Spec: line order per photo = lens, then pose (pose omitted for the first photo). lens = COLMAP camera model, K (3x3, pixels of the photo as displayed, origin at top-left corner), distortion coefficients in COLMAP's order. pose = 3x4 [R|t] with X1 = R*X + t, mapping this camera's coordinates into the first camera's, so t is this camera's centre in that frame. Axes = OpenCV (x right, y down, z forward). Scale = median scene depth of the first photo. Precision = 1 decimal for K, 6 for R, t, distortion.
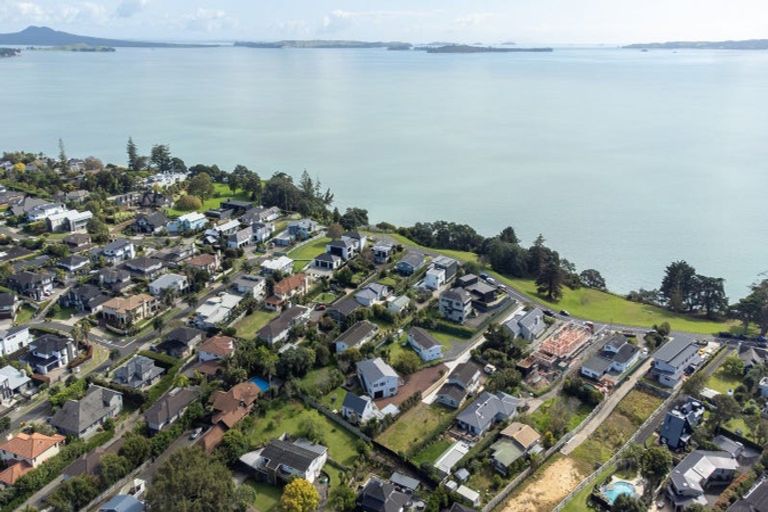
lens RADIAL K [[574.8, 0, 379.4], [0, 574.8, 217.5], [0, 0, 1]] dist [0.032129, 0.002629]
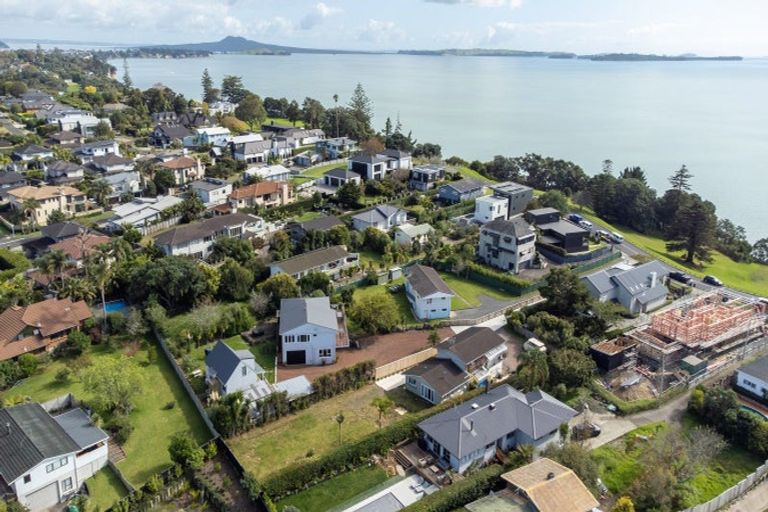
lens RADIAL K [[568.2, 0, 382.8], [0, 568.2, 218.9], [0, 0, 1]] dist [0.003360, 0.066900]
pose [[0.966032, 0.086986, -0.243342, 0.172580], [-0.088554, 0.996061, 0.004509, 0.156586], [0.242776, 0.017193, 0.969930, 0.468202]]
